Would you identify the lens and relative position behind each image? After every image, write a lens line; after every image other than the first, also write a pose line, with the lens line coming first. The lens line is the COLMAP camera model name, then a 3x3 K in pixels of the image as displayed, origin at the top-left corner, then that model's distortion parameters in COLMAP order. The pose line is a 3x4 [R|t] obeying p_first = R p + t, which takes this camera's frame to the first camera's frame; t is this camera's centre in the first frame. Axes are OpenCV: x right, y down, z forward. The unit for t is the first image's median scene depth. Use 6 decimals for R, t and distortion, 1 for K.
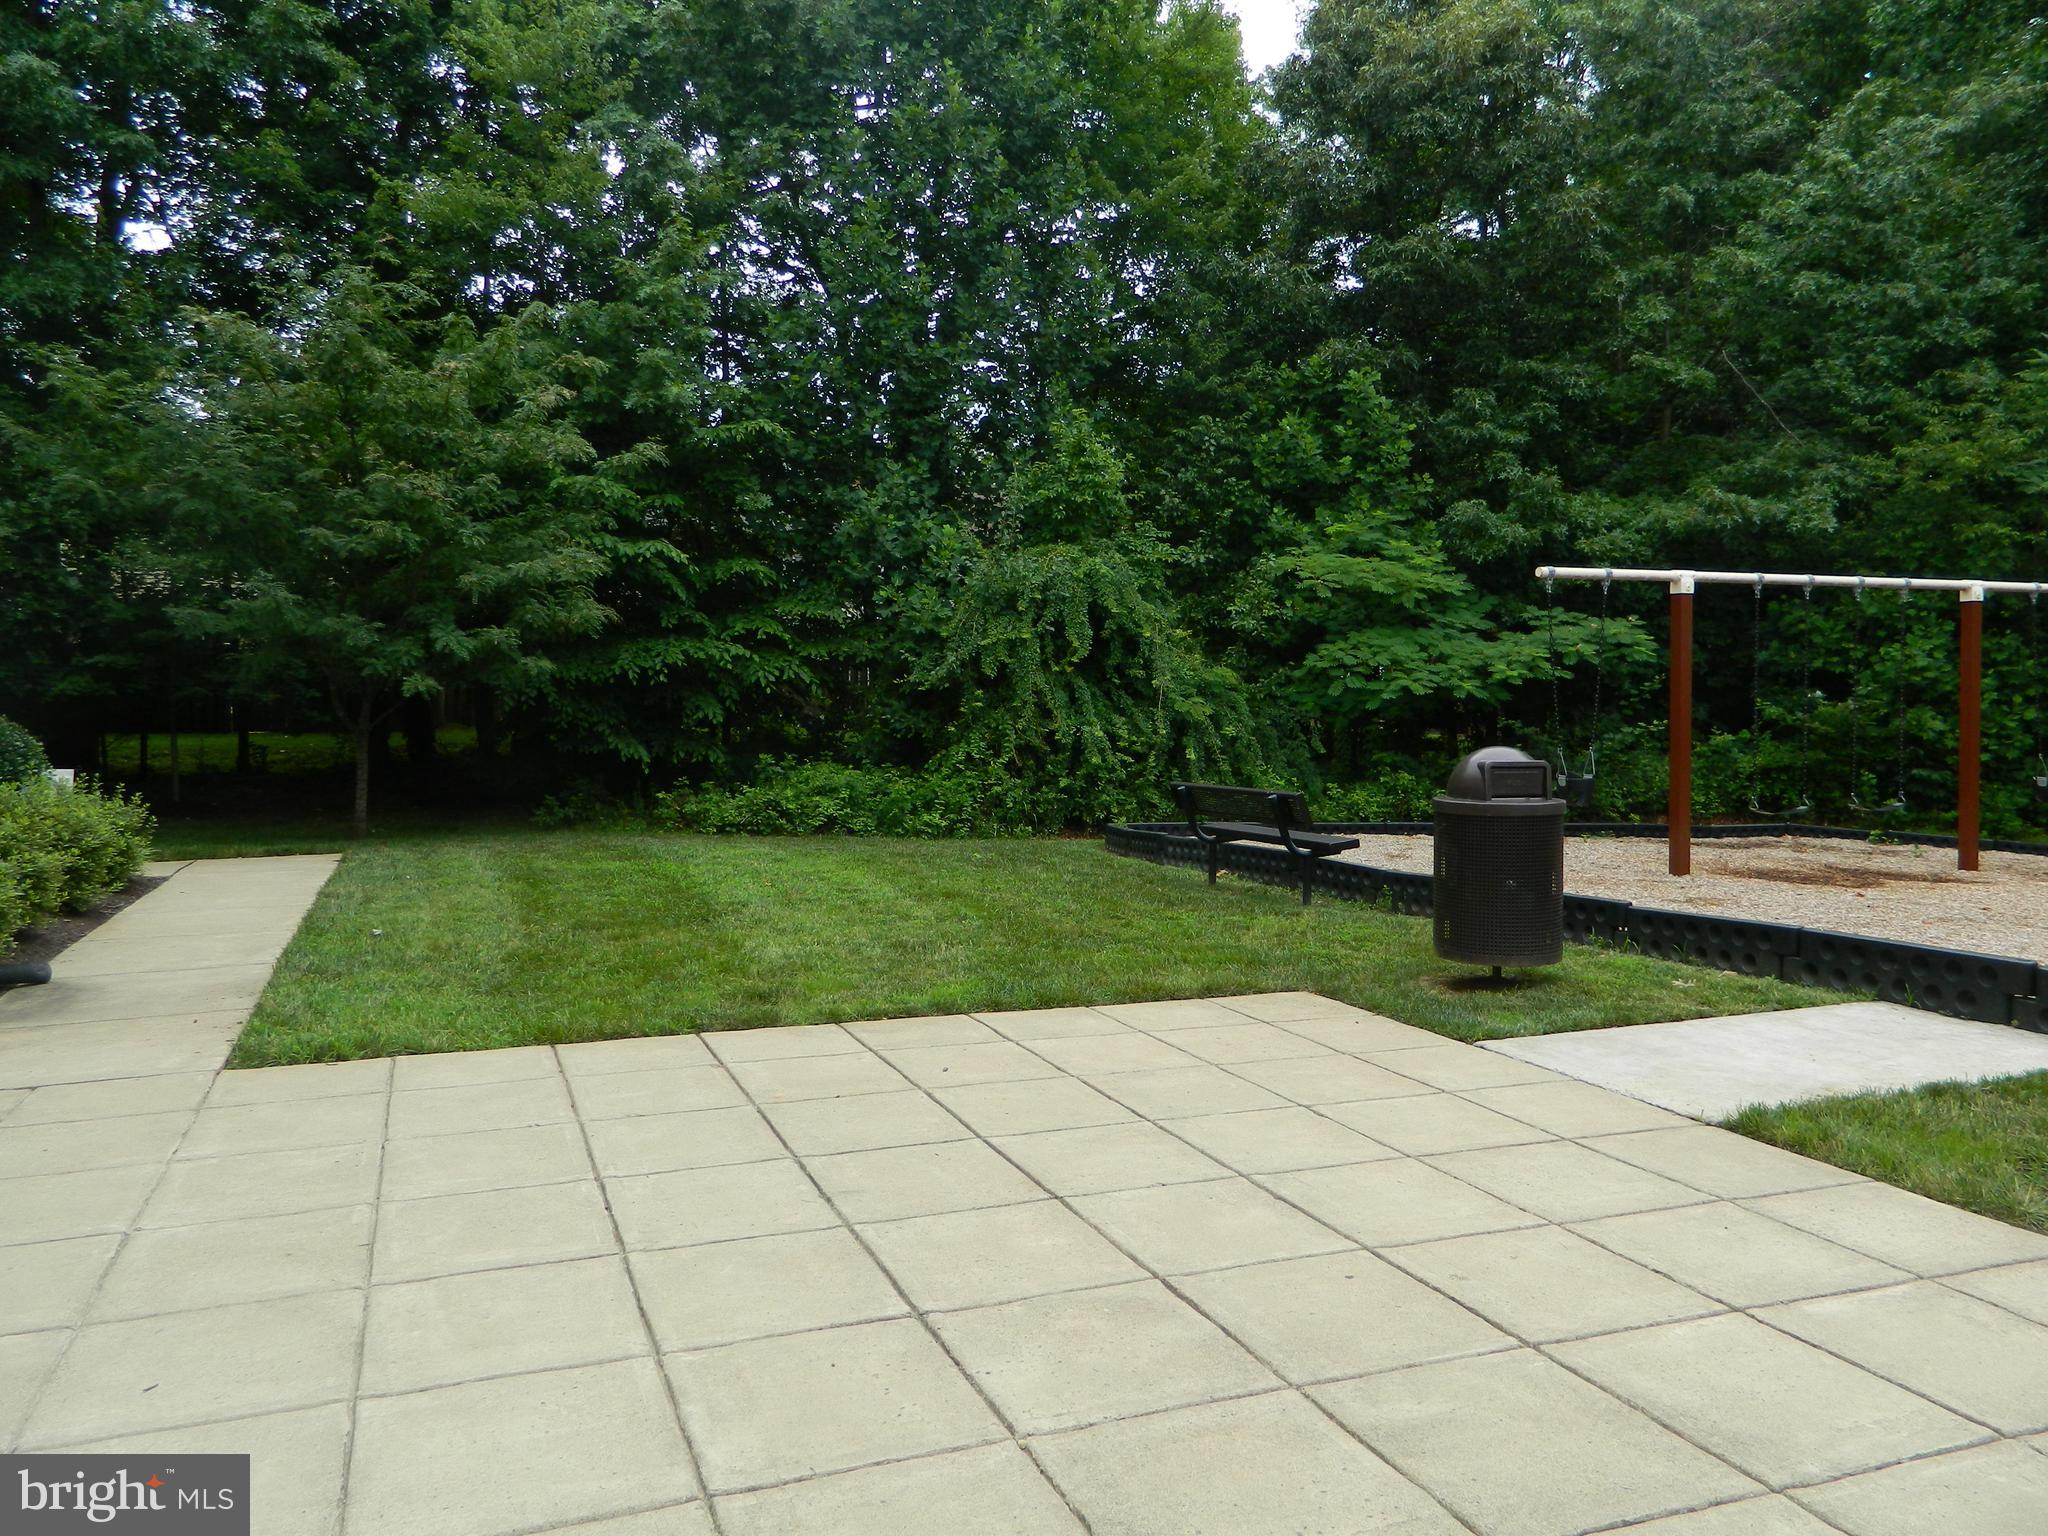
lens RADIAL K [[1513.1, 0, 1030.9], [0, 1513.1, 769.2], [0, 0, 1]] dist [0.006390, -0.009266]
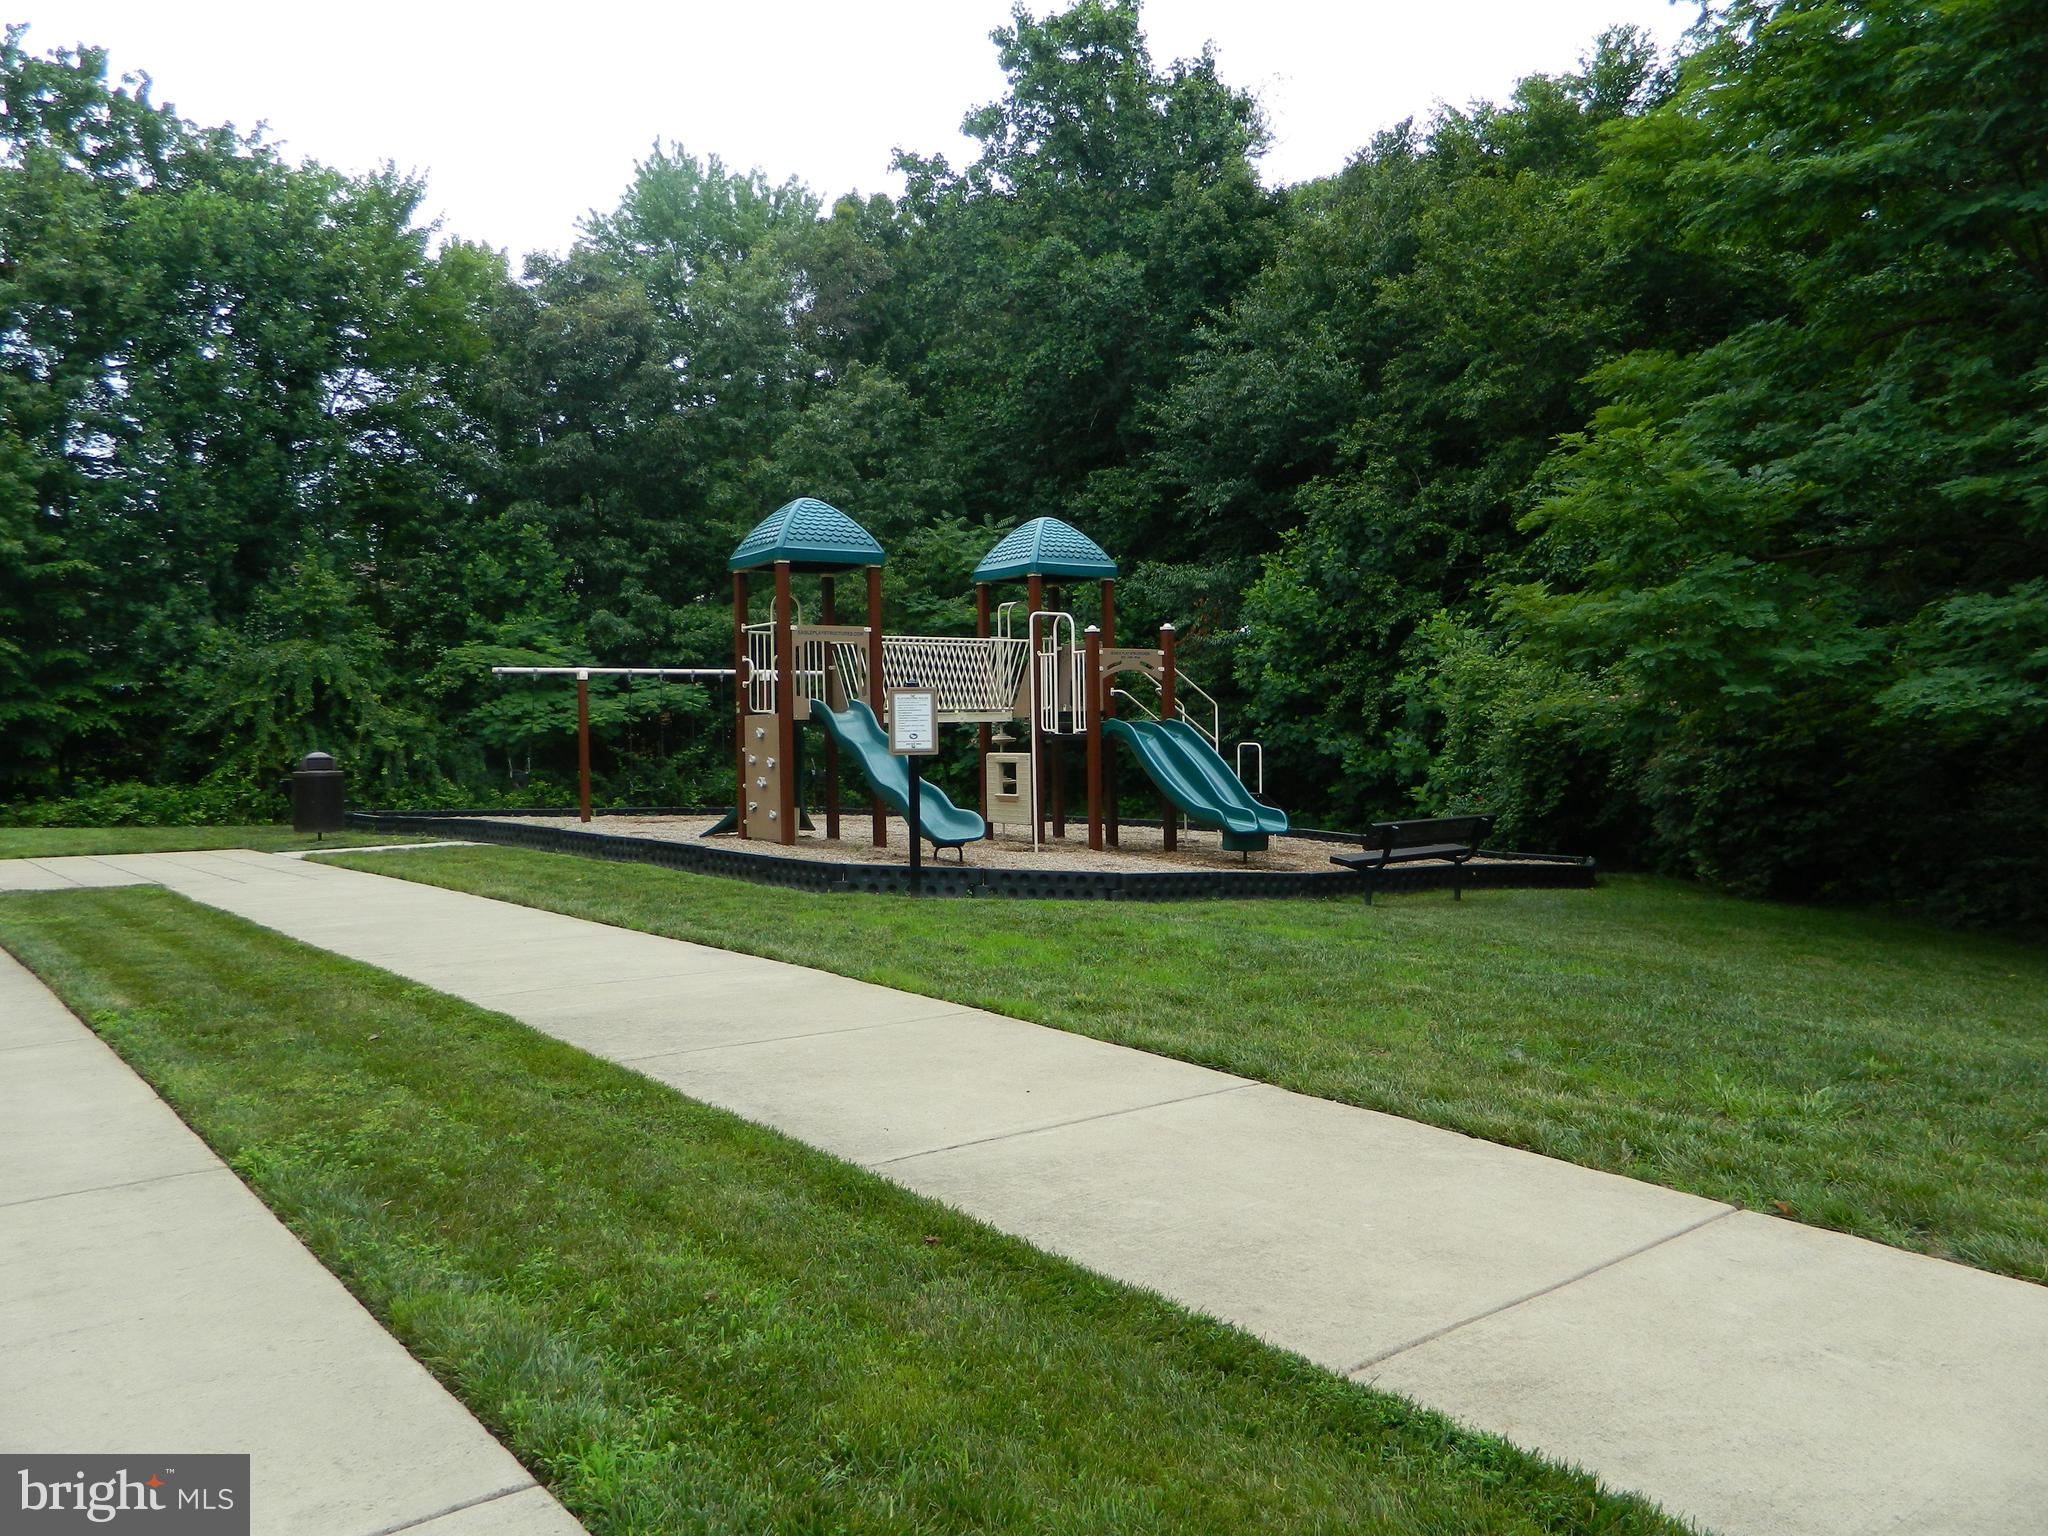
lens RADIAL K [[1513.1, 0, 1017.6], [0, 1513.1, 764.9], [0, 0, 1]] dist [0.006390, -0.009266]
pose [[0.955355, -0.019708, 0.294801, 0.272464], [0.028469, 0.999270, -0.025457, 0.042817], [-0.294085, 0.032713, 0.955219, -0.731099]]
